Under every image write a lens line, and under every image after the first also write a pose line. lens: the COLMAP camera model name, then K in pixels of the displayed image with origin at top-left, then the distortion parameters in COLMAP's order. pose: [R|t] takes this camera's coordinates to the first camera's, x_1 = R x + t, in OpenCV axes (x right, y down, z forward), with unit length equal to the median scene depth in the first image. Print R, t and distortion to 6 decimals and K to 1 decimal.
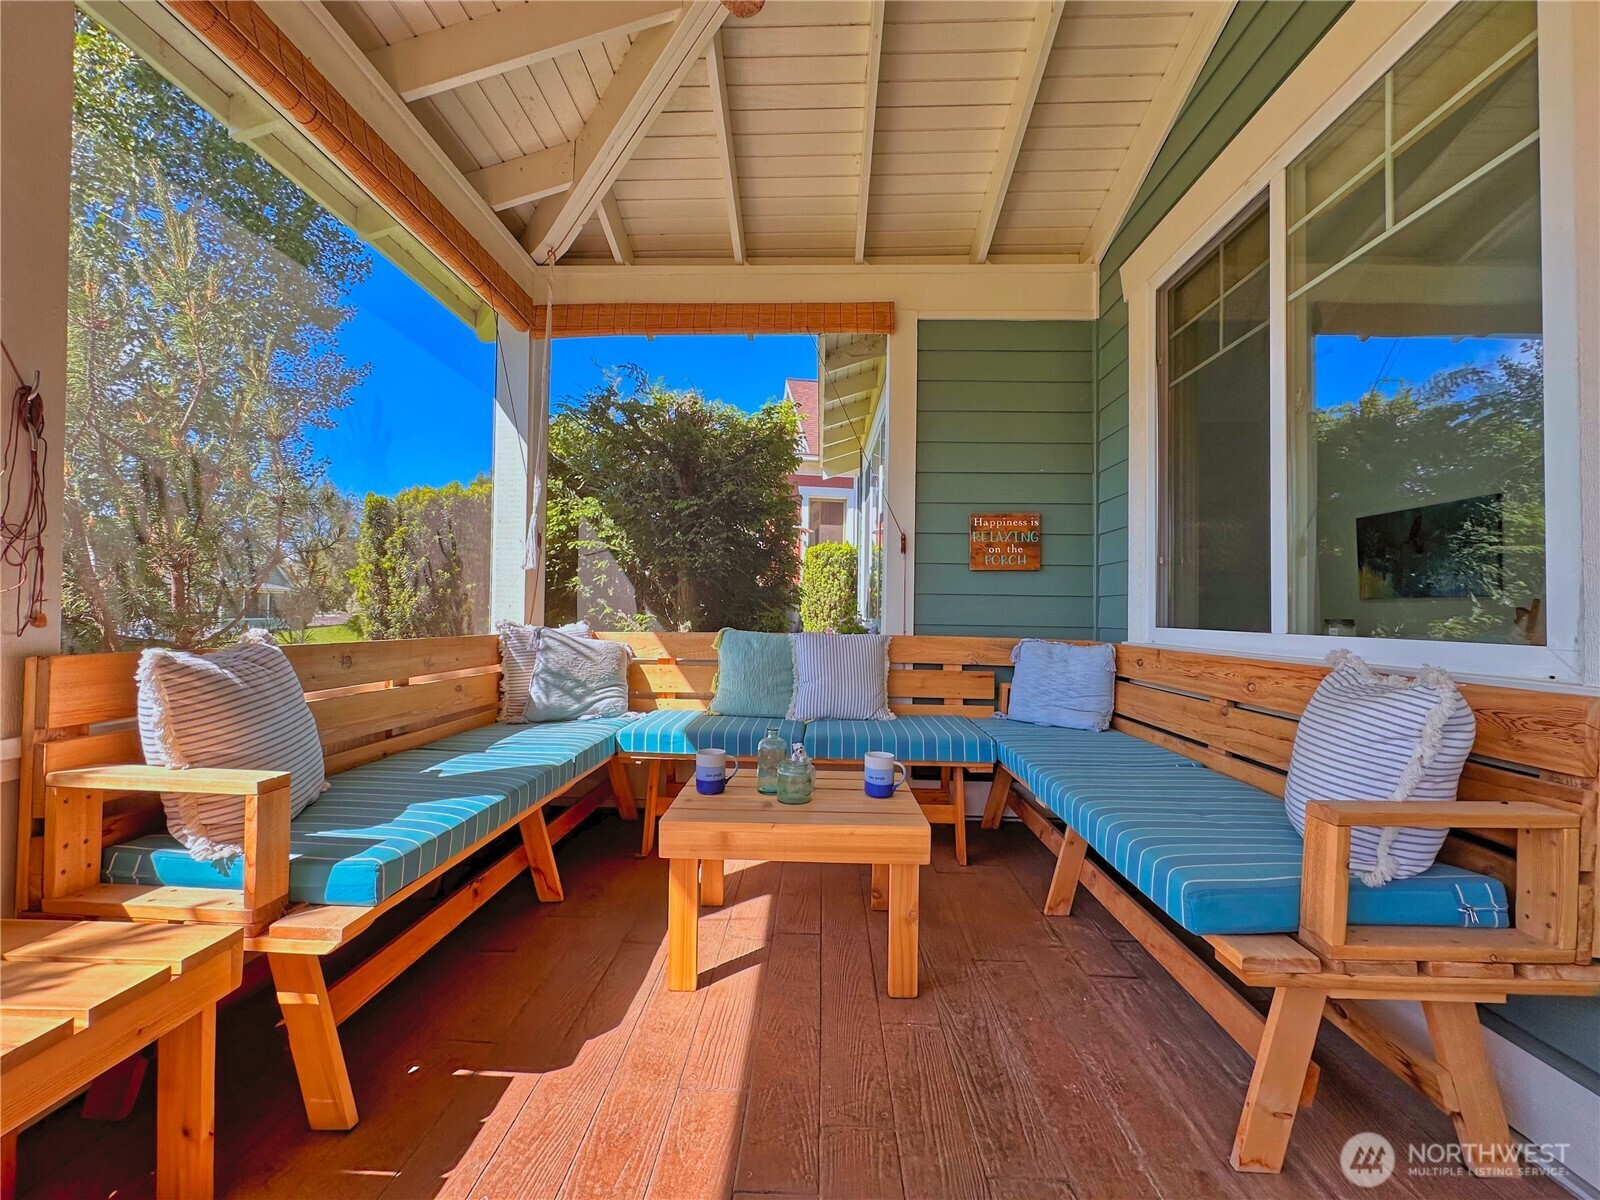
lens RADIAL K [[634.0, 0, 800.0], [0, 634.0, 600.0], [0, 0, 1]] dist [-0.010448, 0.000081]
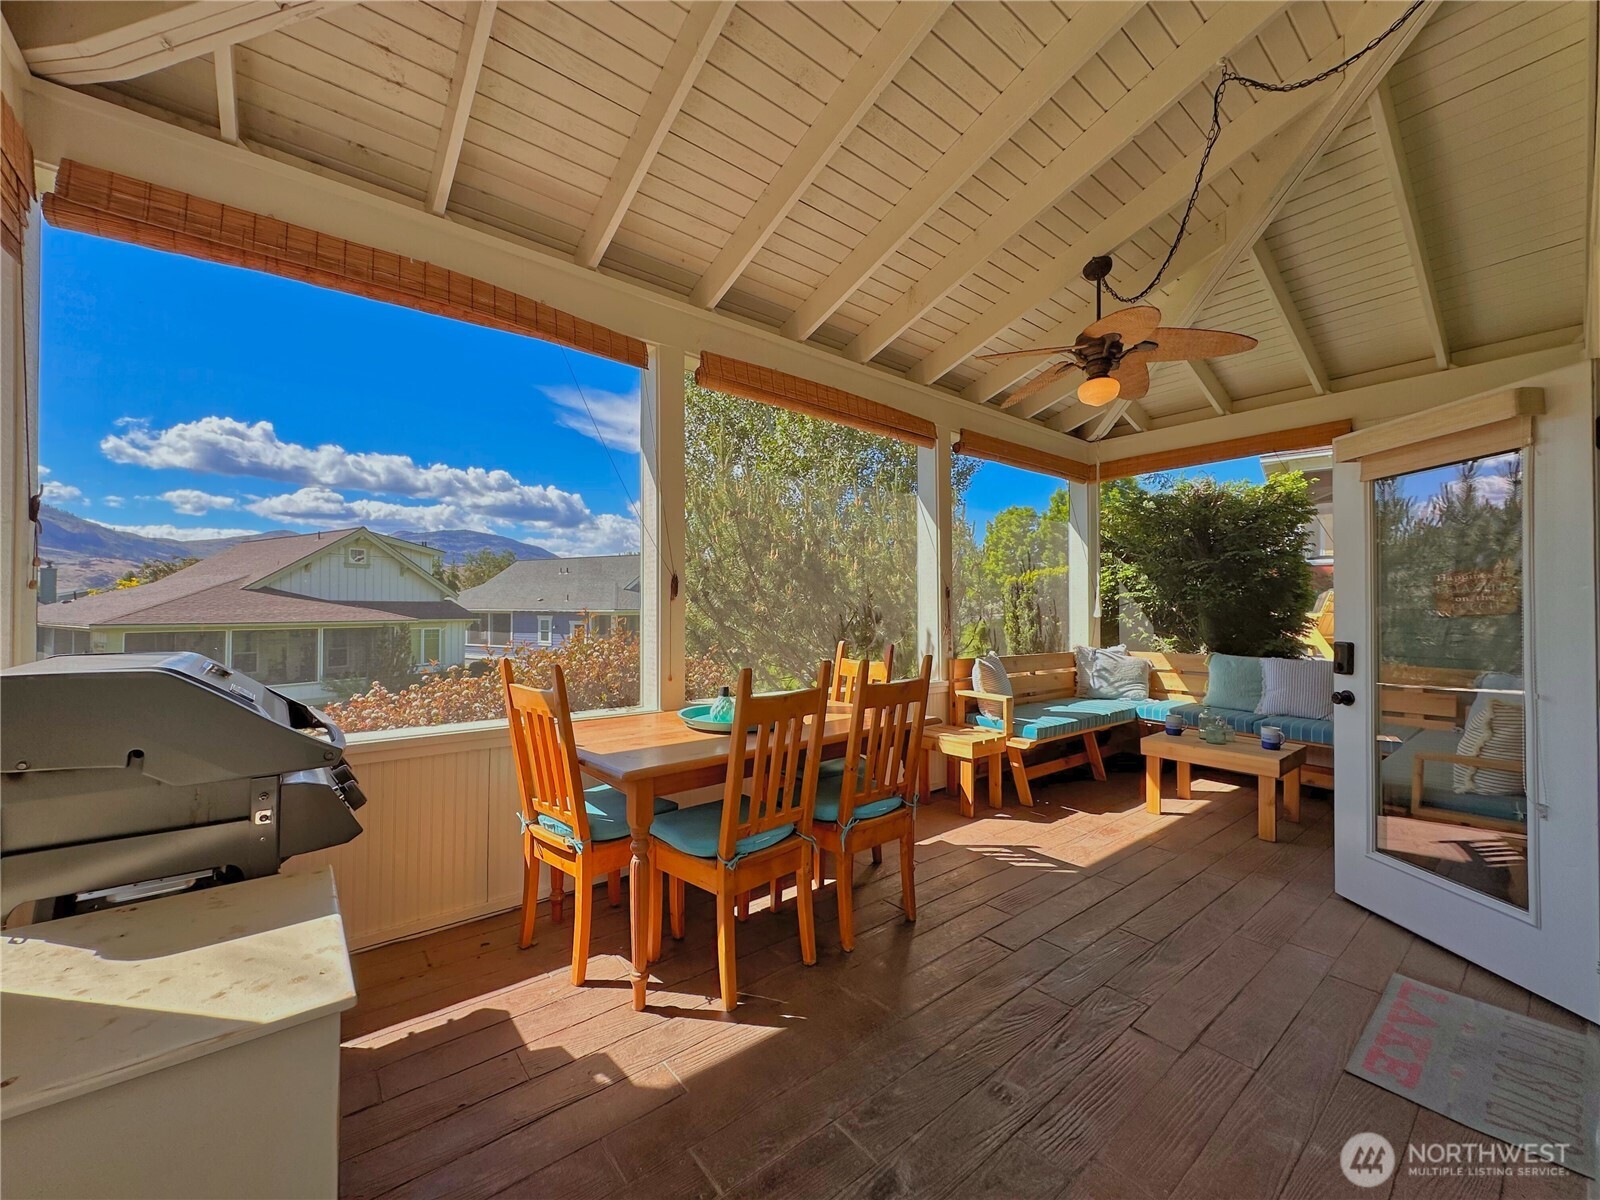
lens RADIAL K [[634.0, 0, 800.0], [0, 634.0, 600.0], [0, 0, 1]] dist [-0.010448, 0.000081]
pose [[0.655284, -0.019782, -0.755124, 0.427128], [0.018722, 0.999775, -0.009945, -0.097647], [0.755151, -0.007620, 0.655507, -0.876376]]
